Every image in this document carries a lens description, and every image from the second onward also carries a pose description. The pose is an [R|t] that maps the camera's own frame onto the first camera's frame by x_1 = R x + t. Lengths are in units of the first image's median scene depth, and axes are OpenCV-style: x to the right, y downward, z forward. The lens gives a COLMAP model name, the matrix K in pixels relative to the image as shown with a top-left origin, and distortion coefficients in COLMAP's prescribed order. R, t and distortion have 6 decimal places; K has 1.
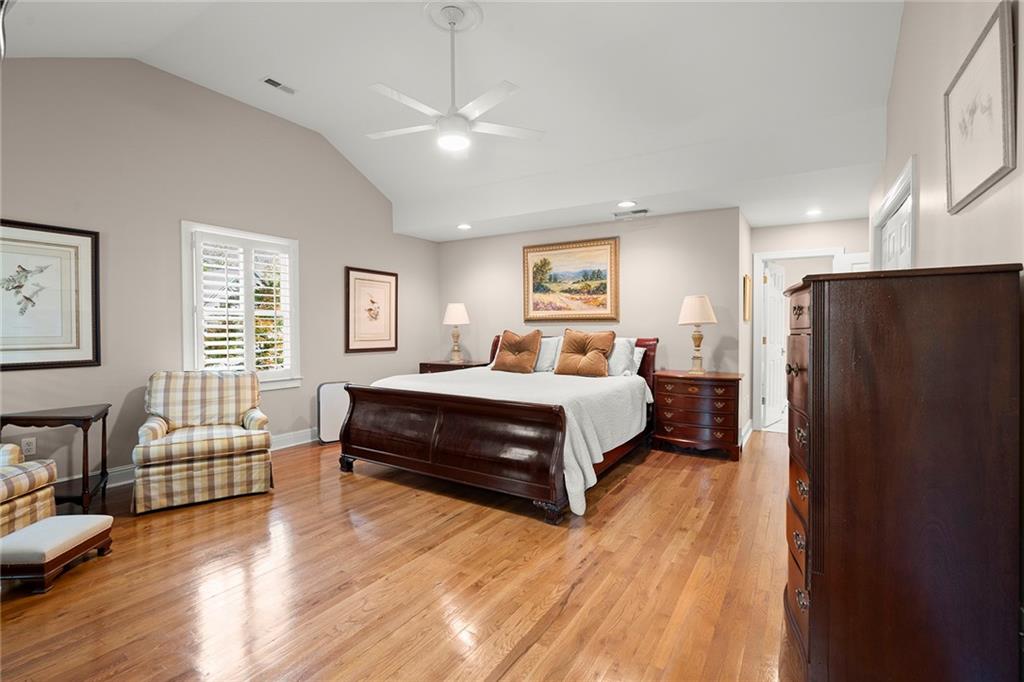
lens RADIAL K [[464.4, 0, 515.2], [0, 464.4, 336.6], [0, 0, 1]] dist [-0.003483, 0.000212]
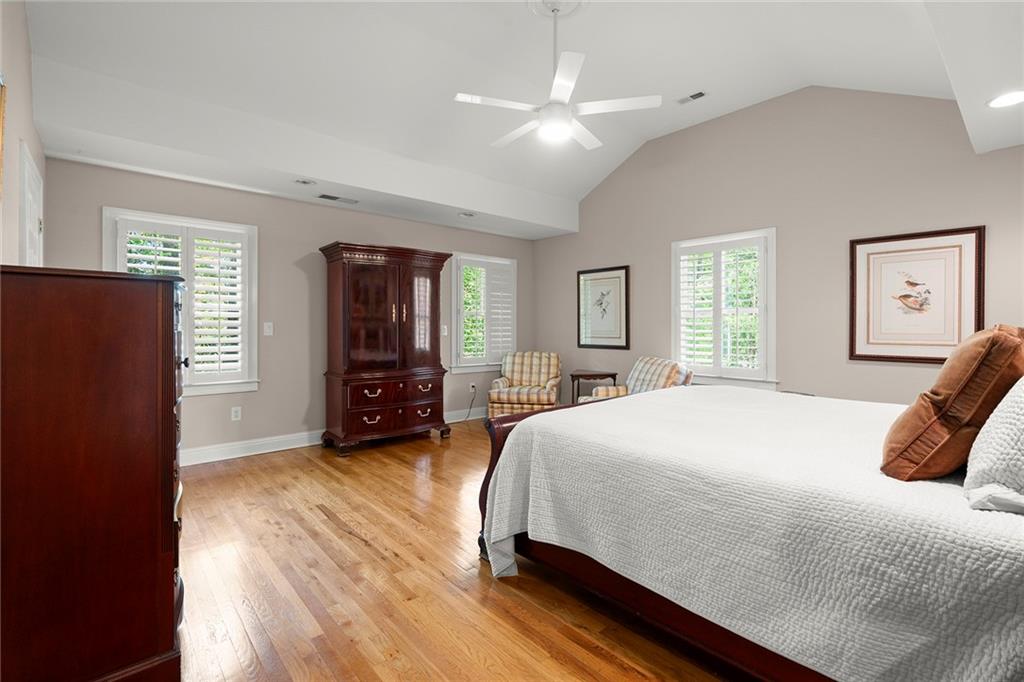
lens RADIAL K [[464.4, 0, 515.9], [0, 464.4, 331.7], [0, 0, 1]] dist [-0.003483, 0.000212]
pose [[-0.278757, 0.004509, -0.960351, 0.705870], [-0.021786, 0.999702, 0.011017, -0.007330], [0.960115, 0.023994, -0.278576, 1.037997]]
